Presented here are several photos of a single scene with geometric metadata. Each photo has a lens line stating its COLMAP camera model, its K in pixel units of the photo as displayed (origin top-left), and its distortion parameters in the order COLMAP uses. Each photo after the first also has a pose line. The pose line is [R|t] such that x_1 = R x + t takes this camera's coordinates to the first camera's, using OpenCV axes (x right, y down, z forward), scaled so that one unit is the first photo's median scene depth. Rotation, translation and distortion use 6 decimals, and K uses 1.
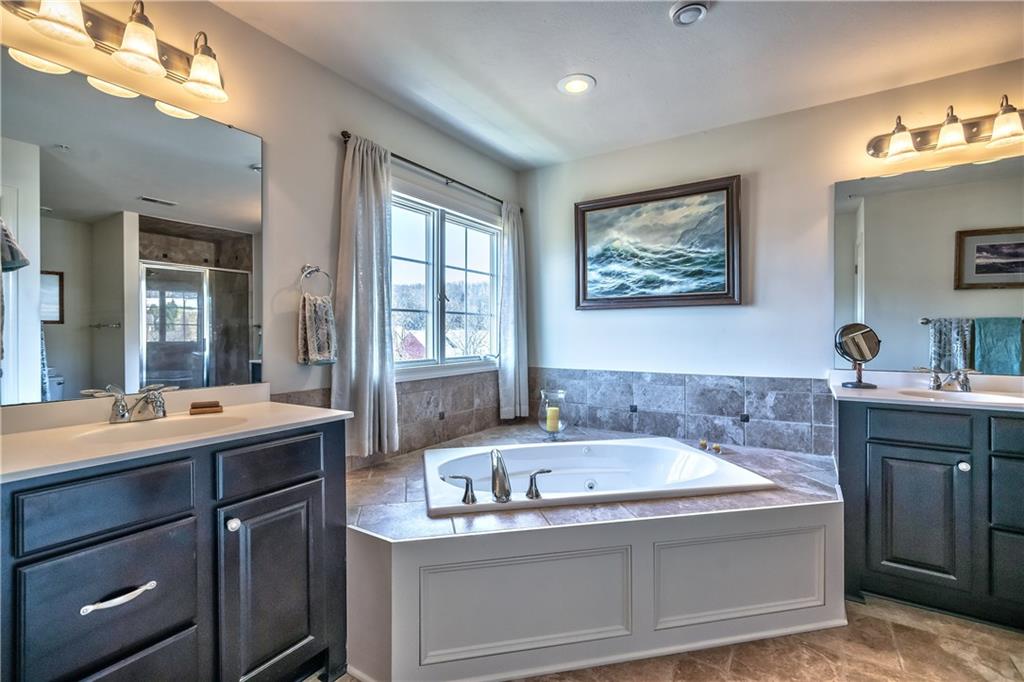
lens RADIAL K [[467.6, 0, 512.4], [0, 467.6, 333.7], [0, 0, 1]] dist [-0.005184, 0.002393]
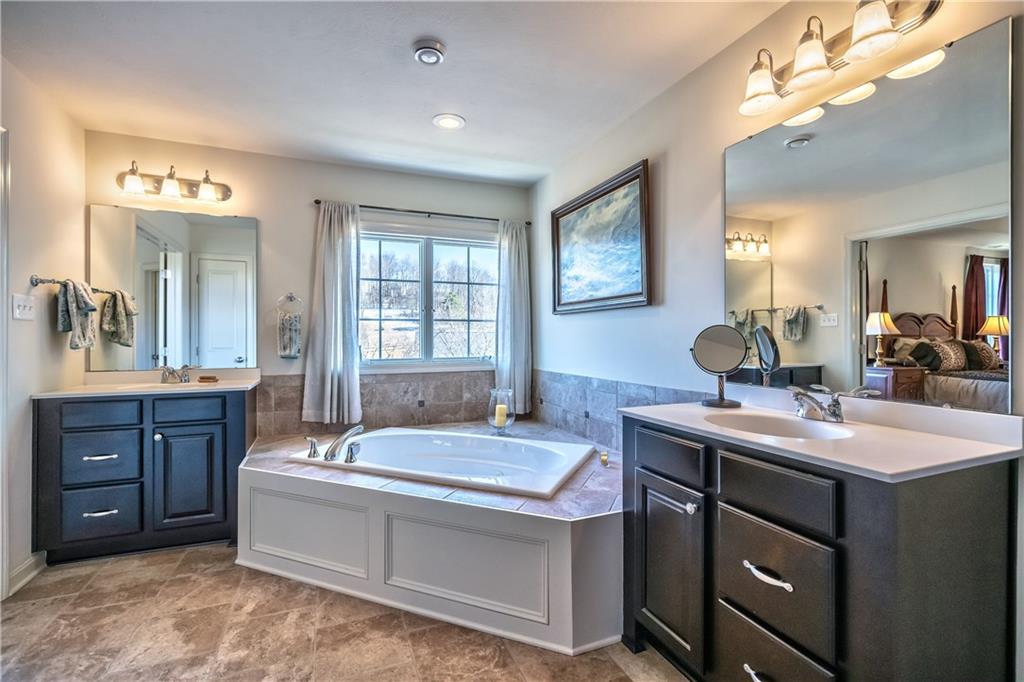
lens RADIAL K [[467.6, 0, 514.2], [0, 467.6, 339.6], [0, 0, 1]] dist [-0.005184, 0.002393]
pose [[0.815726, 0.002089, -0.578434, 0.744366], [0.000652, 0.999990, 0.004529, -0.000940], [0.578438, -0.004072, 0.815716, 0.121820]]
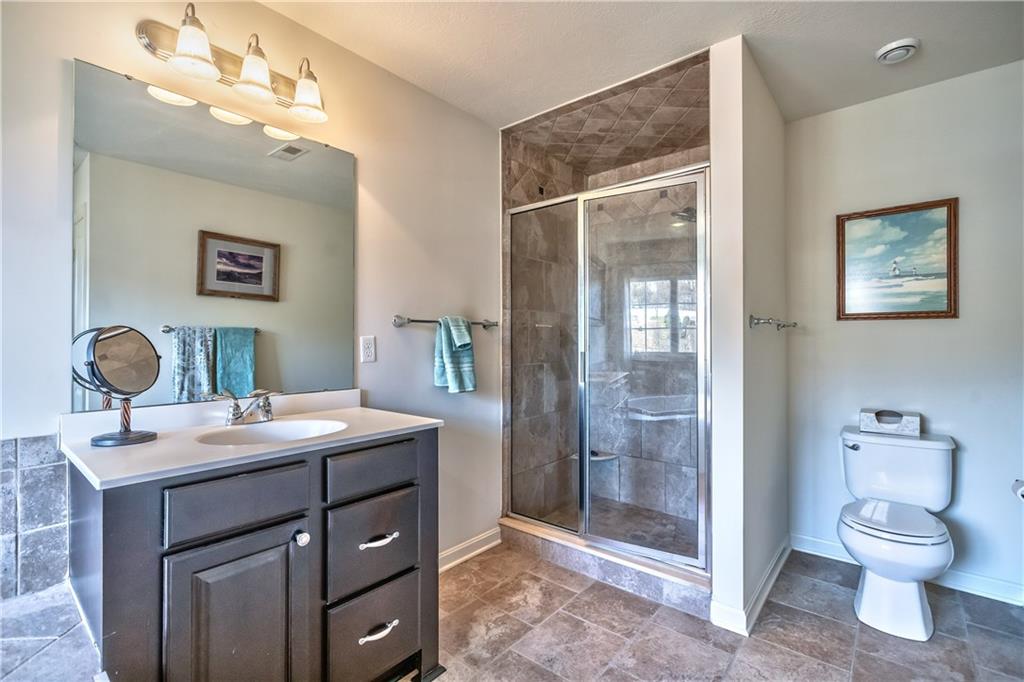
lens RADIAL K [[467.6, 0, 516.0], [0, 467.6, 336.8], [0, 0, 1]] dist [-0.005184, 0.002393]
pose [[0.141835, 0.012508, 0.989811, 0.208856], [0.002498, 0.999912, -0.012993, -0.001012], [-0.989887, 0.004316, 0.141792, 0.373087]]
